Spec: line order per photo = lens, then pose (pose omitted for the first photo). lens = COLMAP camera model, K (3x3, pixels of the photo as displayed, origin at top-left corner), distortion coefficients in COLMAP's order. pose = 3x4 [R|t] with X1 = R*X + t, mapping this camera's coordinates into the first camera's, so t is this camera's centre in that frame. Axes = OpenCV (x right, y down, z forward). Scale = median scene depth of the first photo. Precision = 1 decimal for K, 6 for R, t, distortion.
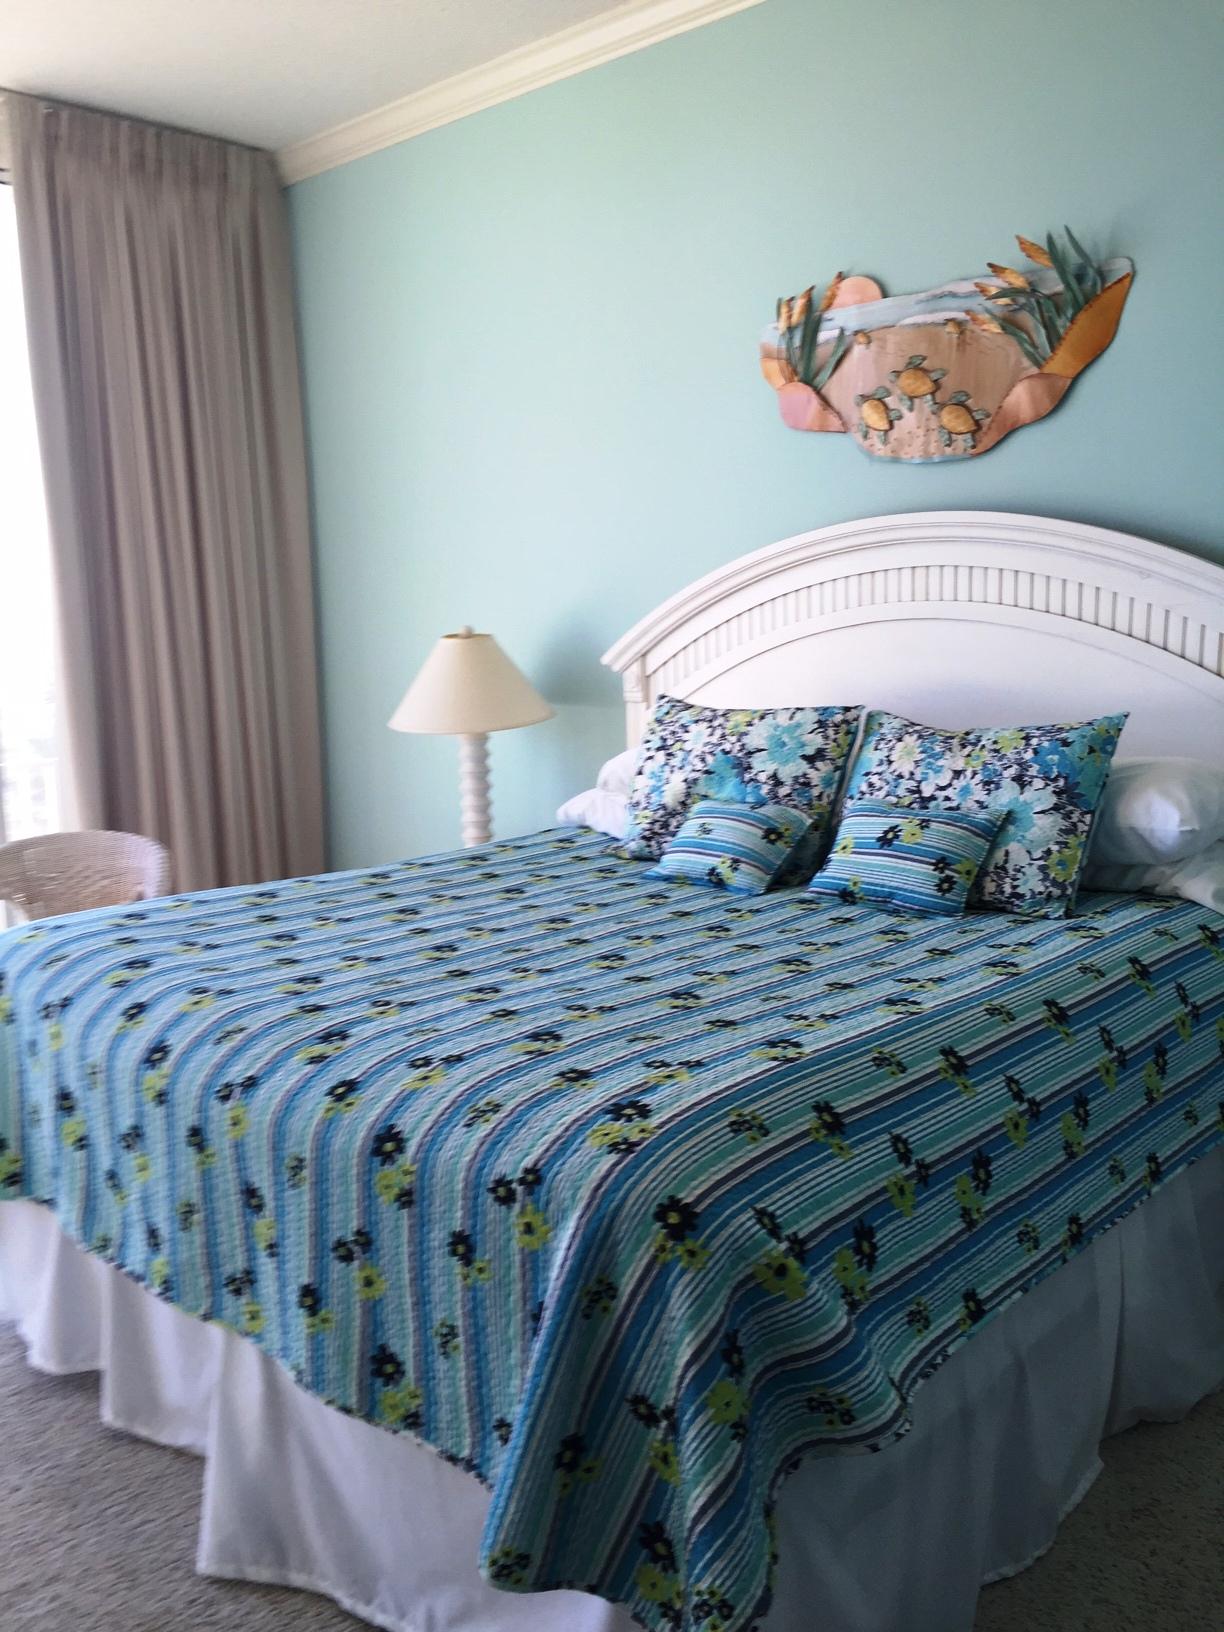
lens RADIAL K [[1412.0, 0, 624.5], [0, 1412.0, 812.8], [0, 0, 1]] dist [0.087184, -0.110640]
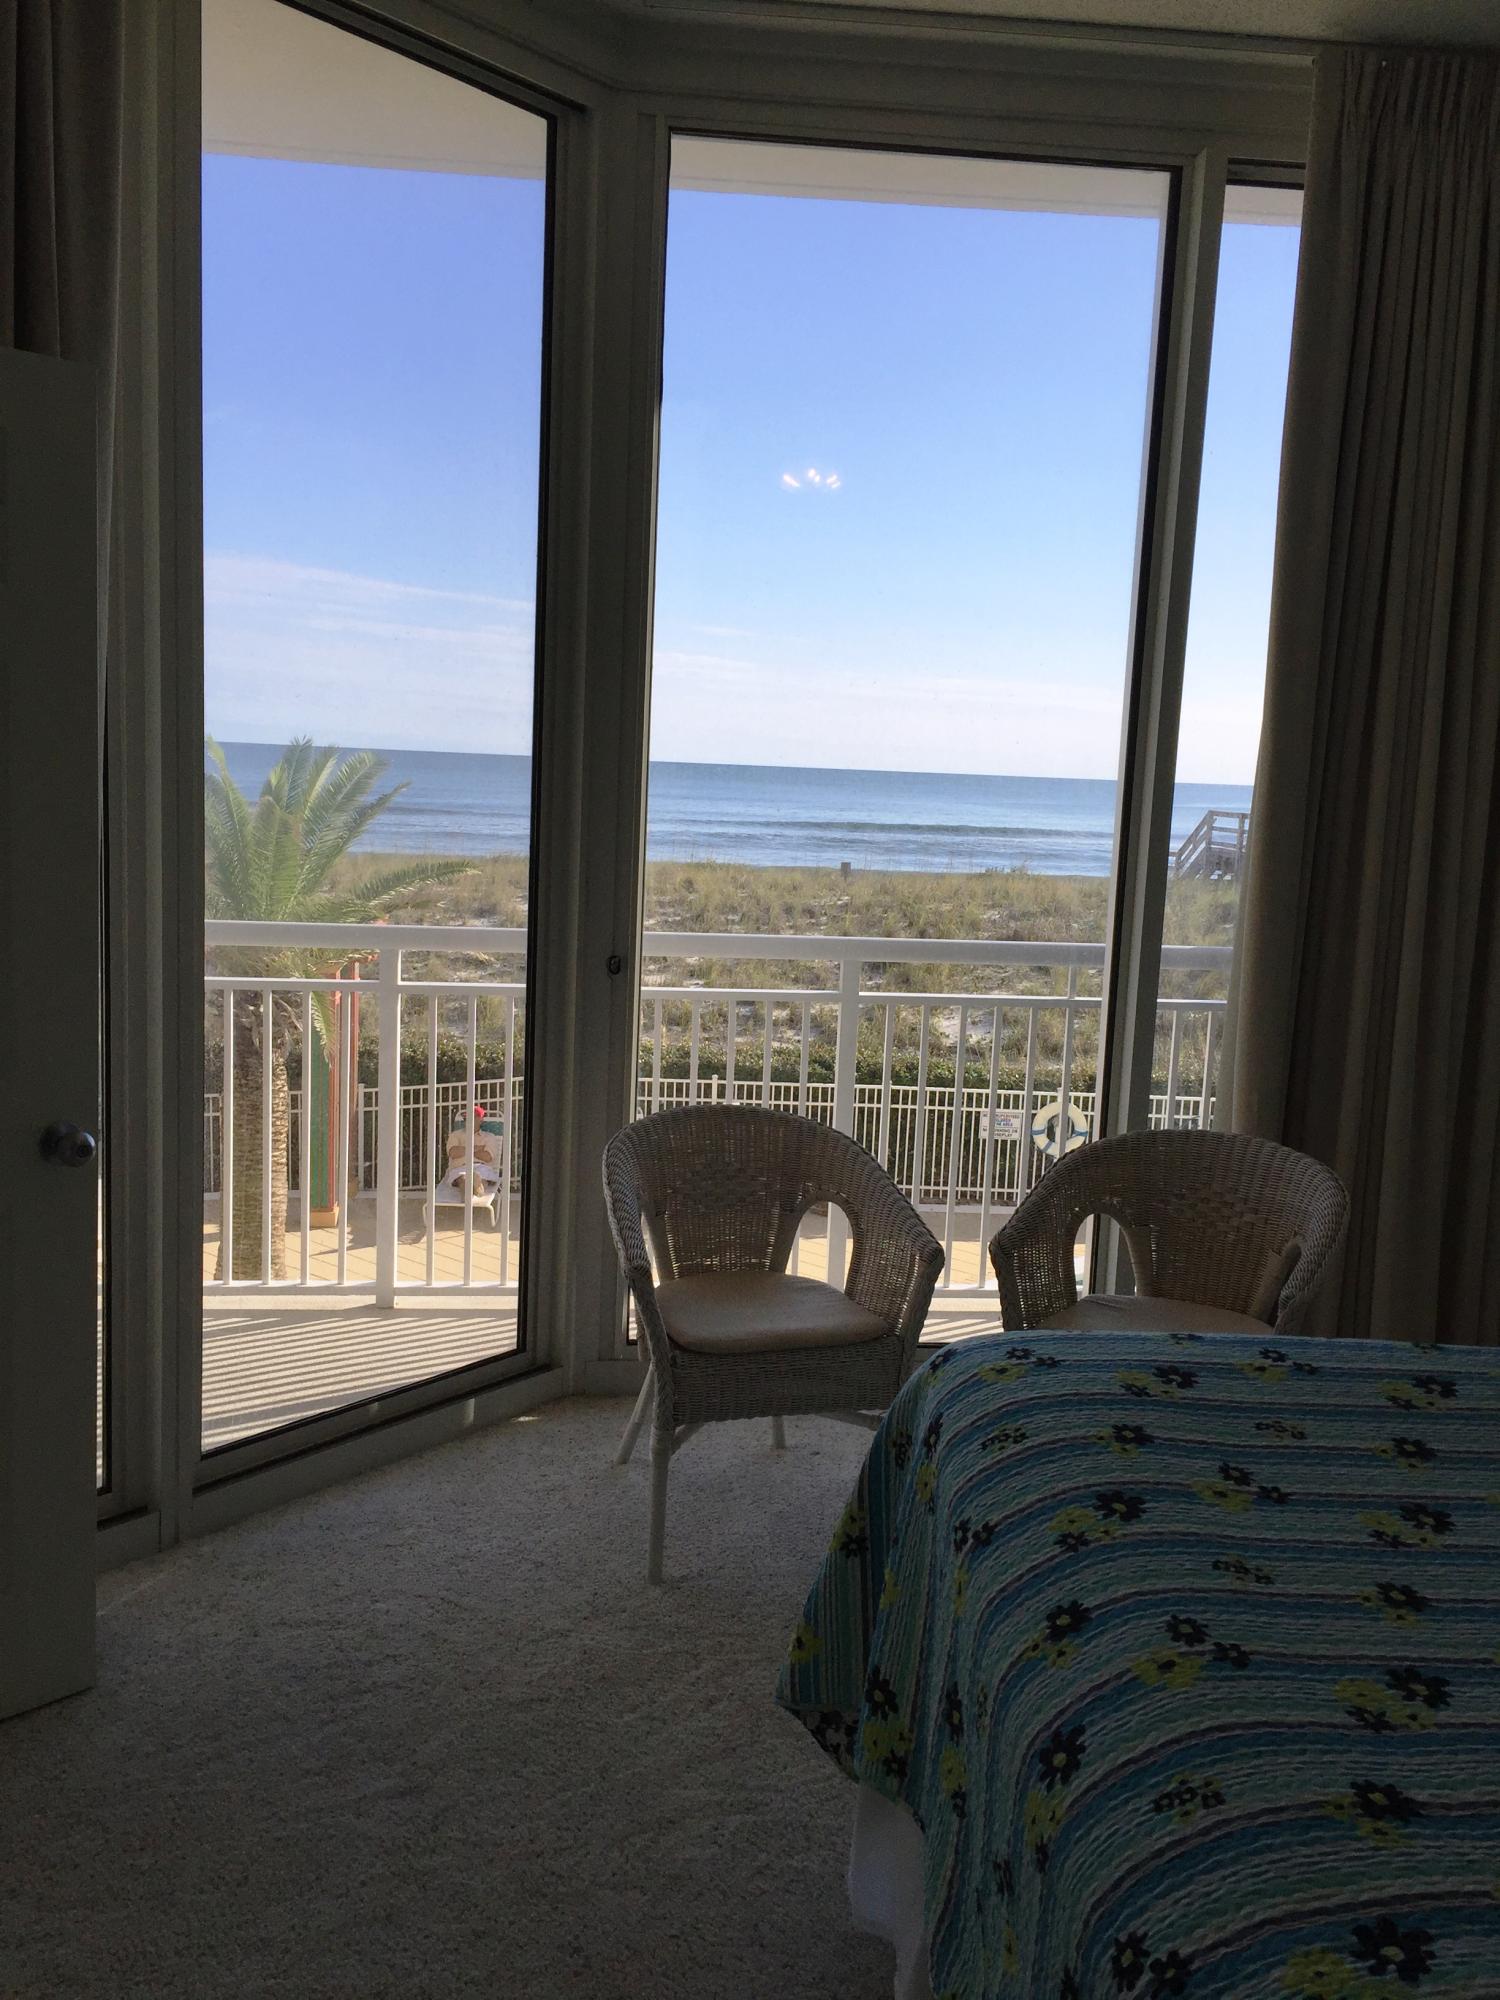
lens RADIAL K [[1730.4, 0, 765.4], [0, 1730.4, 996.1], [0, 0, 1]] dist [0.087184, -0.110640]
pose [[0.748567, 0.159072, -0.643695, -0.049975], [-0.174502, 0.983836, 0.040197, -0.093496], [0.639685, 0.082236, 0.764226, 0.421508]]
